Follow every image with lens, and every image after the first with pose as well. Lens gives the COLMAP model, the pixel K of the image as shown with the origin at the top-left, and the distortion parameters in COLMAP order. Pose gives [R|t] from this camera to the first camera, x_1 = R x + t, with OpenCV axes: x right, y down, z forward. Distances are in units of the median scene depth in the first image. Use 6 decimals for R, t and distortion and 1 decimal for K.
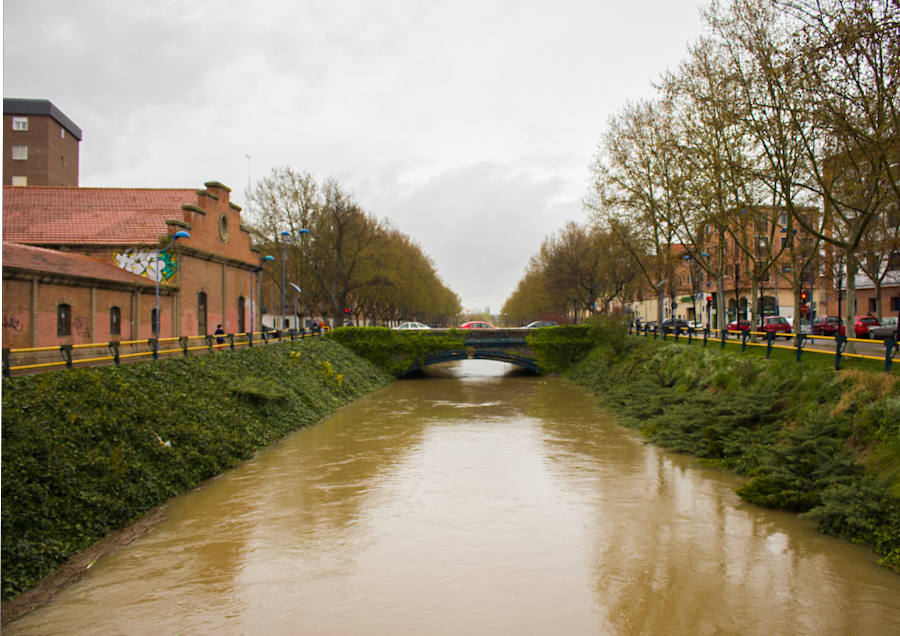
lens RADIAL K [[886.5, 0, 450.0], [0, 886.5, 318.0], [0, 0, 1]] dist [-0.002174, 0.001516]
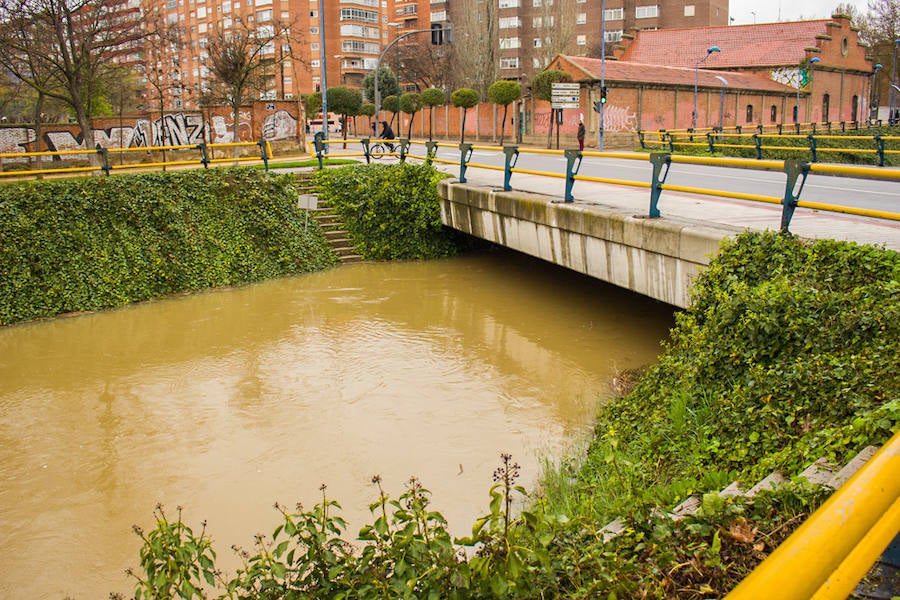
lens RADIAL K [[790.1, 0, 450.1], [0, 790.1, 272.7], [0, 0, 1]] dist [-0.131607, 0.118557]
pose [[0.753050, 0.111055, -0.648524, 0.114176], [0.023771, 0.980417, 0.195491, -0.001522], [0.657534, -0.162631, 0.735663, -0.412625]]
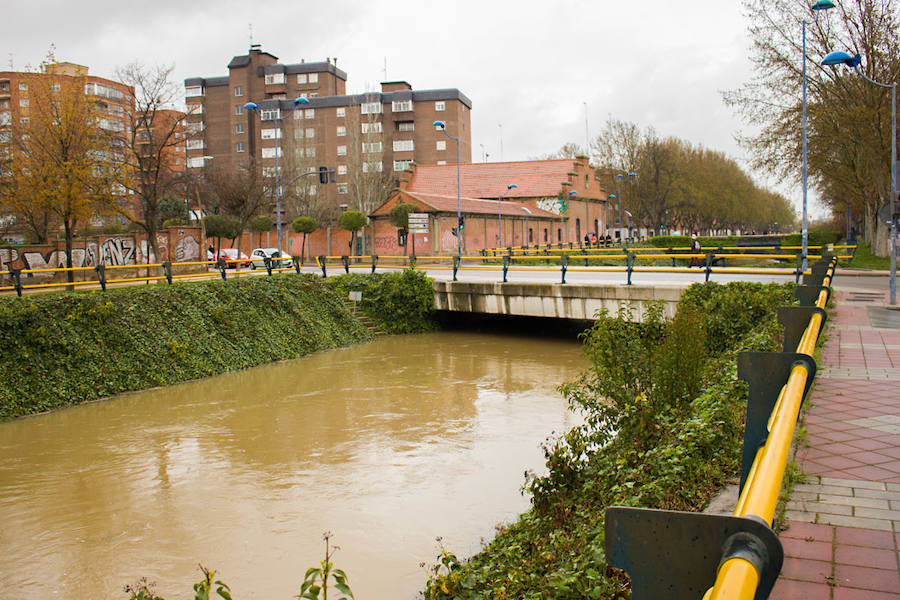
lens RADIAL K [[790.1, 0, 450.1], [0, 790.1, 272.7], [0, 0, 1]] dist [-0.131607, 0.118557]
pose [[0.924081, -0.007222, -0.382129, 0.097434], [0.028036, 0.998409, 0.048927, -0.004027], [0.381168, -0.055926, 0.922813, -0.606293]]
